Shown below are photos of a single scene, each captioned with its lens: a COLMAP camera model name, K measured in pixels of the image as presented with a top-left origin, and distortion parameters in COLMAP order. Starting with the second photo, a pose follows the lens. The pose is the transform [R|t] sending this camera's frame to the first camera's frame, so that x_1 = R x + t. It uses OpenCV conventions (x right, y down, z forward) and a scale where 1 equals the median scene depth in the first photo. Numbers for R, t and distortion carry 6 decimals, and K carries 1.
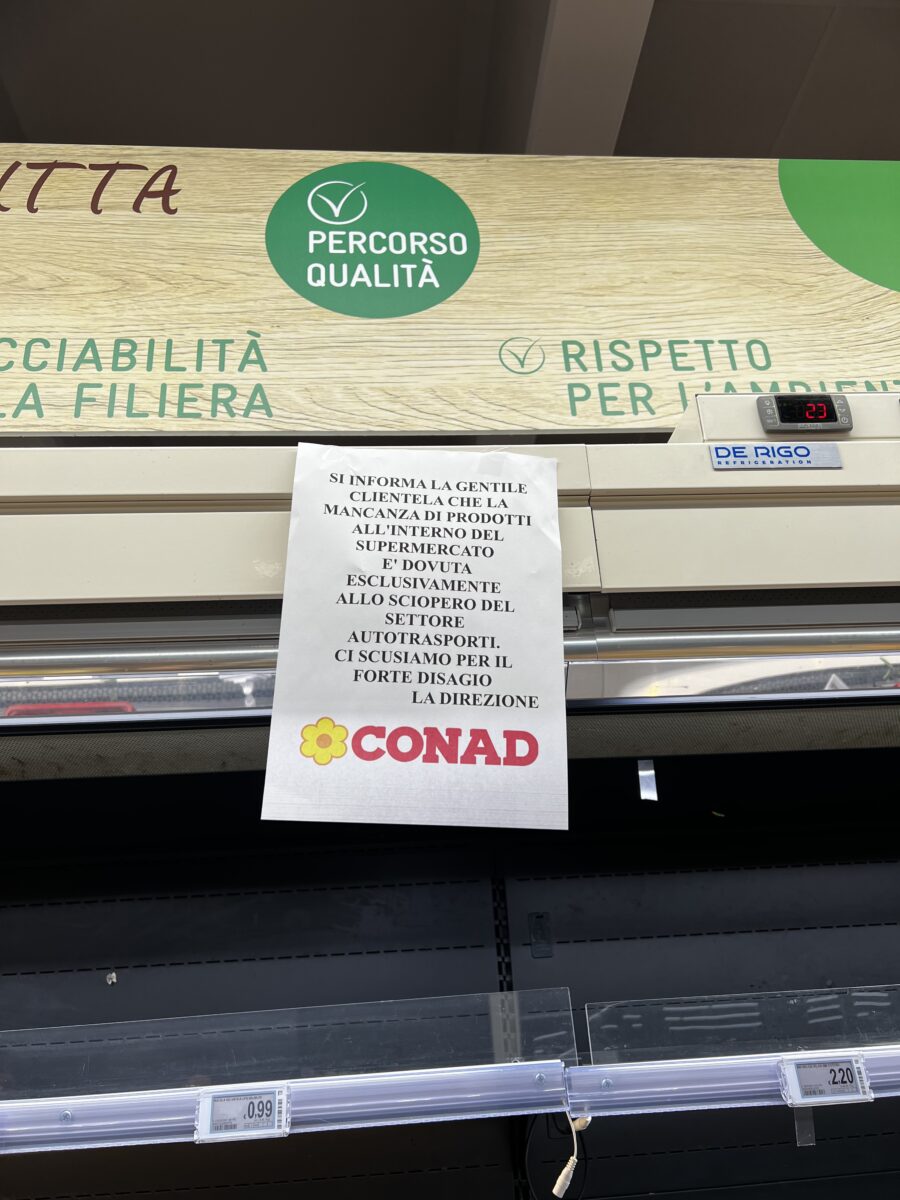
lens RADIAL K [[908.5, 0, 450.5], [0, 908.5, 605.3], [0, 0, 1]] dist [0.067333, 0.001422]
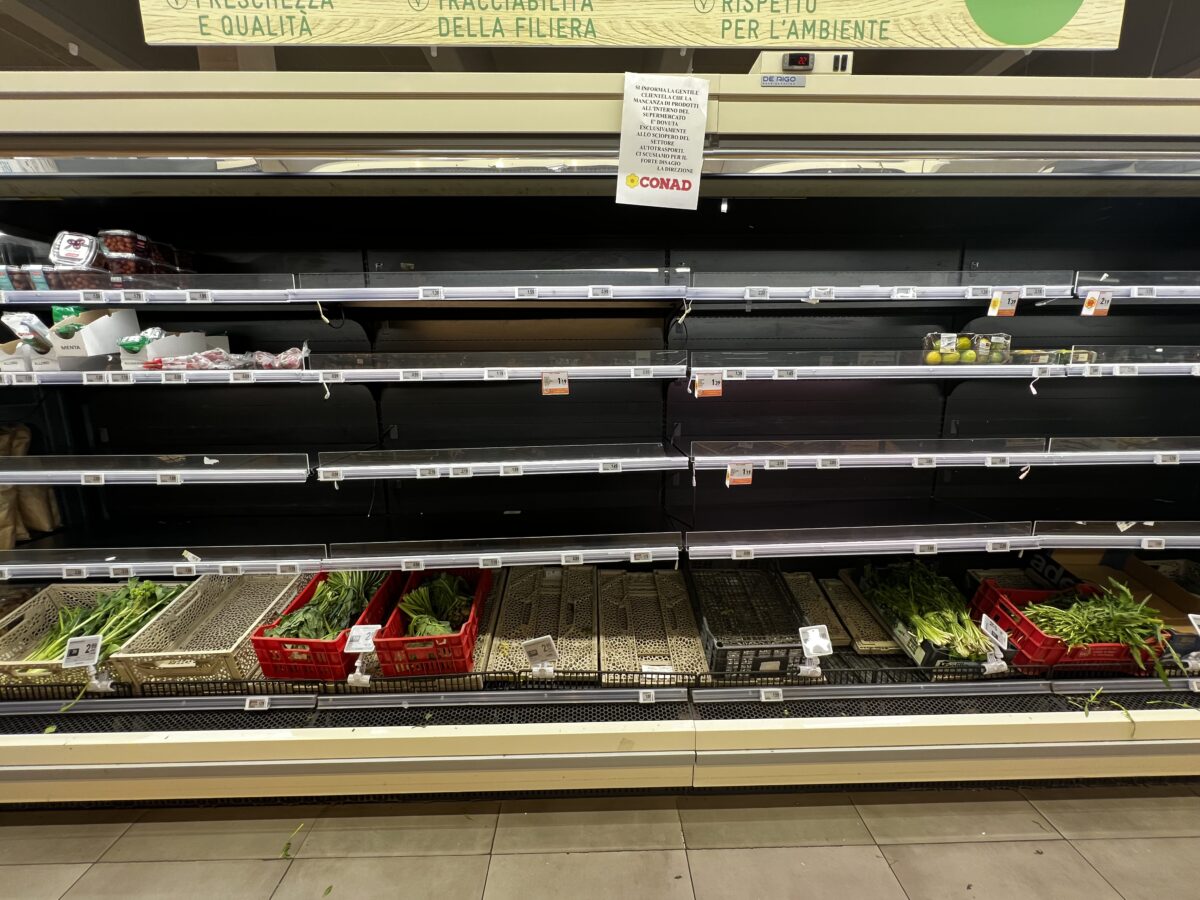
lens RADIAL K [[484.6, 0, 597.2], [0, 484.6, 450.0], [0, 0, 1]] dist [-0.000529, -0.000195]
pose [[0.997344, 0.060331, -0.040816, -0.120021], [-0.026900, 0.825793, 0.563331, -0.044622], [0.067692, -0.560737, 0.825223, -1.070577]]
